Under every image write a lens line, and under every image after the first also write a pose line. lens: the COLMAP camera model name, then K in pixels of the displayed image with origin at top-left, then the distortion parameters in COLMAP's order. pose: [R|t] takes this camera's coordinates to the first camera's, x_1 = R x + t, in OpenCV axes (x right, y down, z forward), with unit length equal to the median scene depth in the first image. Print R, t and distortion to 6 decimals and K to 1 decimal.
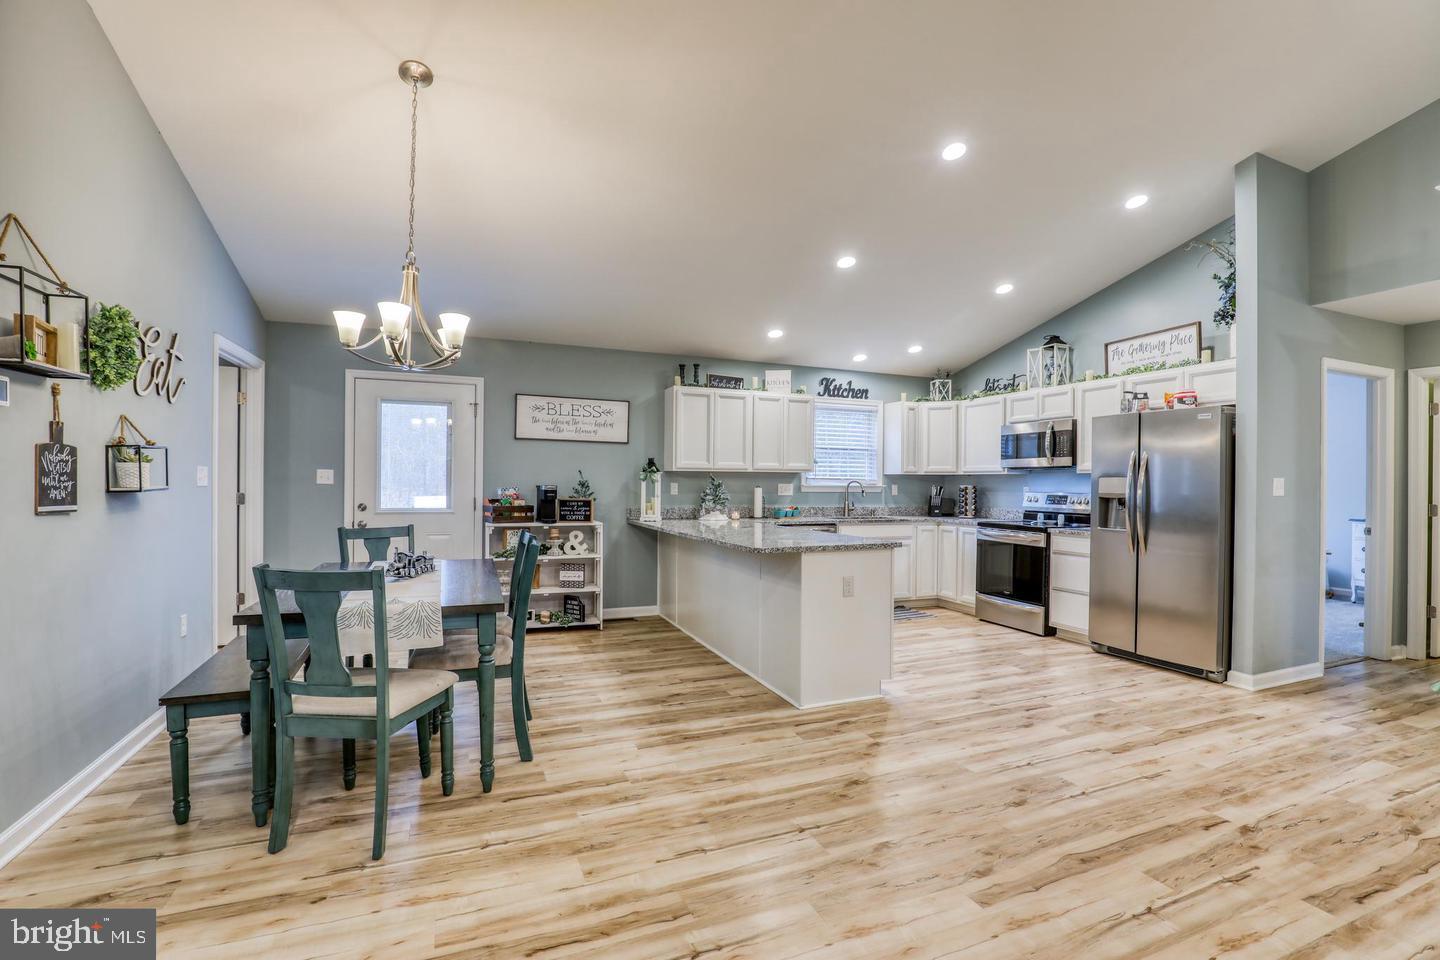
lens RADIAL K [[637.9, 0, 732.6], [0, 637.9, 481.9], [0, 0, 1]] dist [-0.019149, -0.000373]
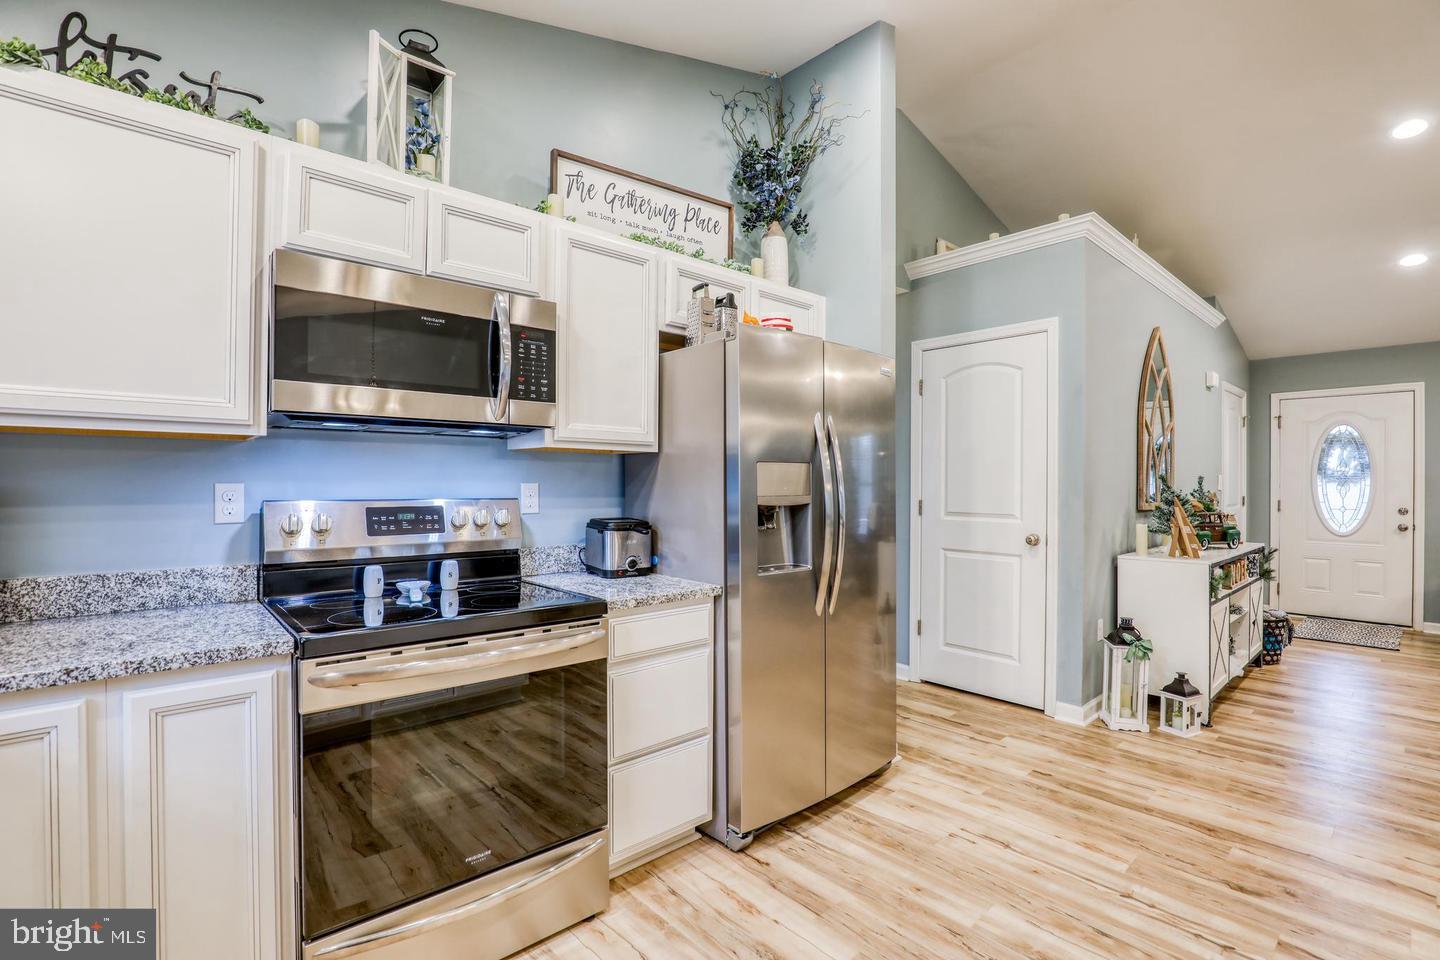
lens RADIAL K [[664.8, 0, 720.0], [0, 664.8, 480.0], [0, 0, 1]] dist [-0.022570, 0.000240]
pose [[-0.339352, -0.011077, 0.940594, 0.126977], [-0.010077, 0.999916, 0.008140, 0.001995], [-0.940606, -0.006716, -0.339435, 1.057279]]
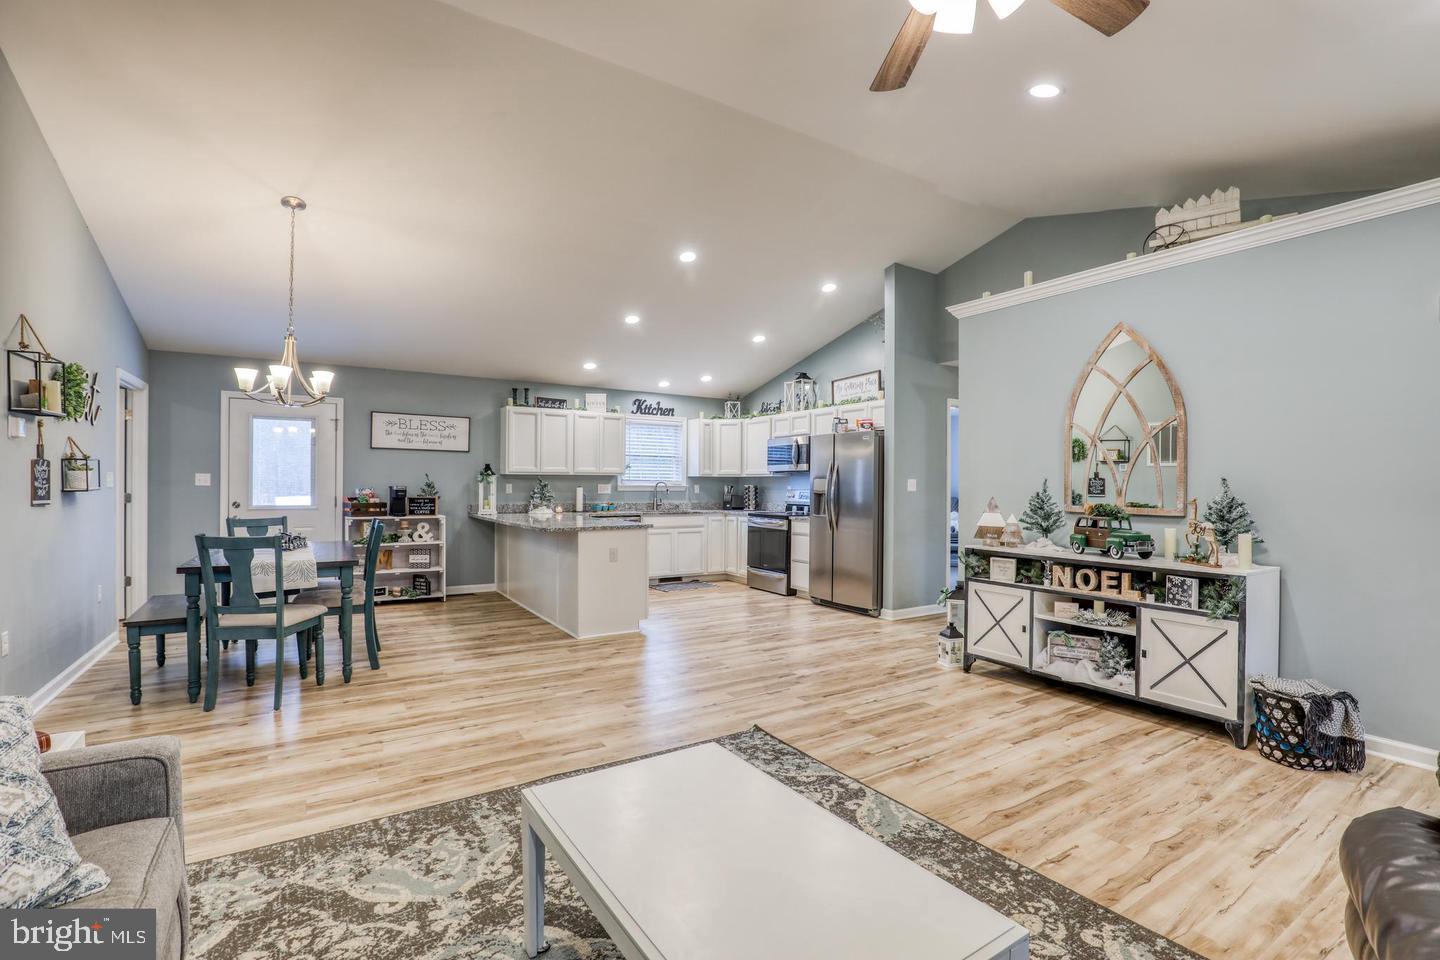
lens RADIAL K [[629.3, 0, 710.4], [0, 629.3, 482.0], [0, 0, 1]] dist [-0.019447, 0.000710]
pose [[0.987287, -0.002767, 0.158925, 0.115159], [0.002954, 0.999995, -0.000940, 0.000171], [-0.158922, 0.001398, 0.987290, -0.301322]]
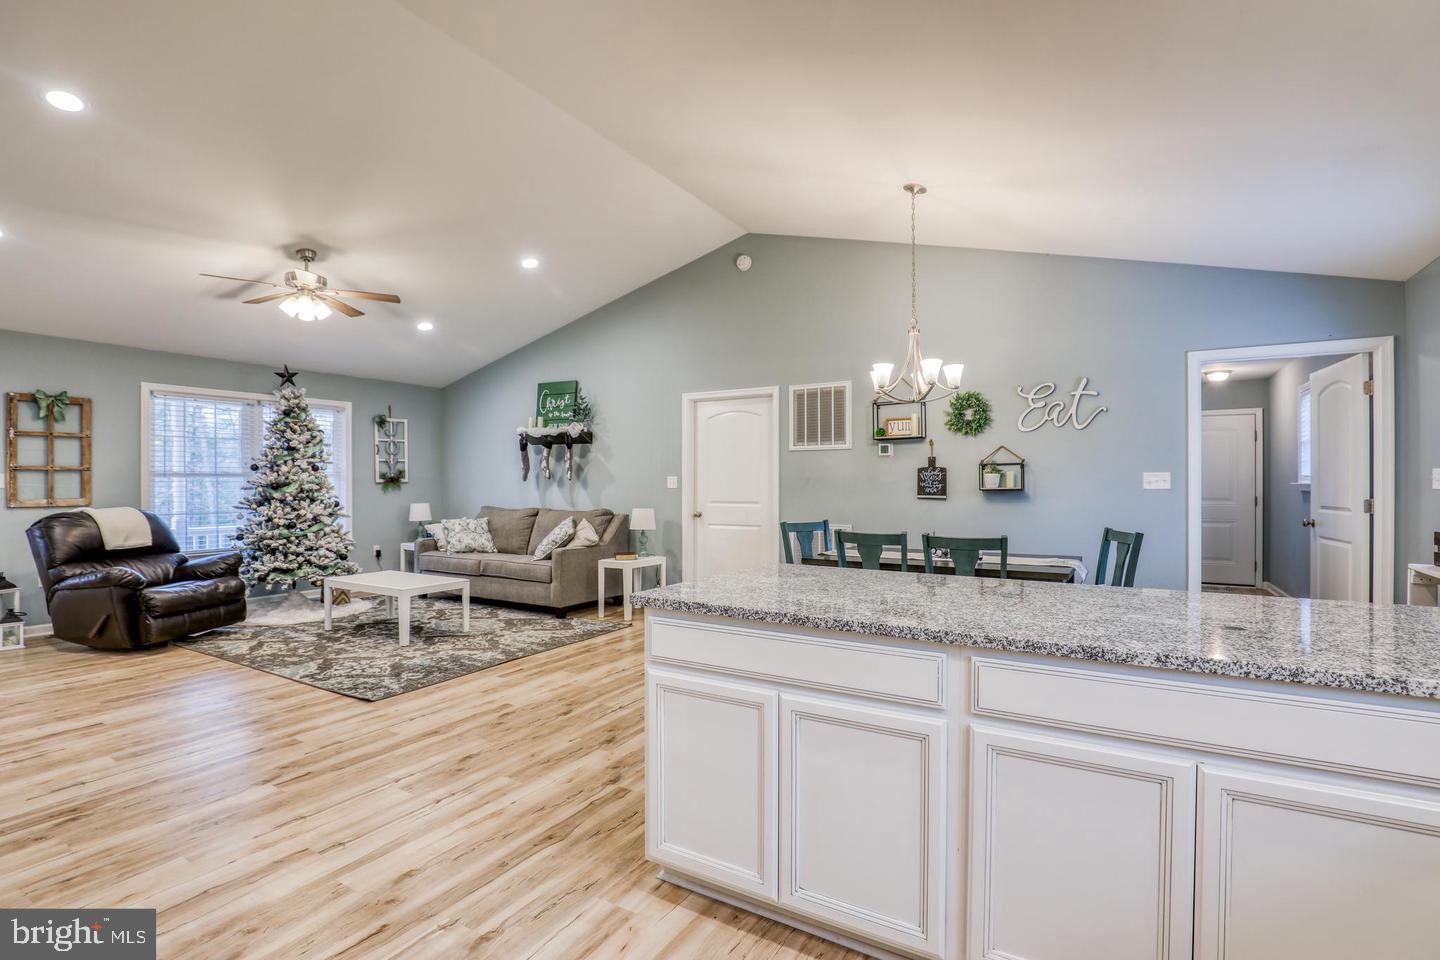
lens RADIAL K [[683.4, 0, 756.3], [0, 683.4, 483.6], [0, 0, 1]] dist [-0.029865, 0.000246]
pose [[-0.783440, -0.008966, -0.621403, 0.363870], [-0.005996, 0.999958, -0.006868, 0.006767], [0.621439, -0.001655, -0.783461, 1.030073]]
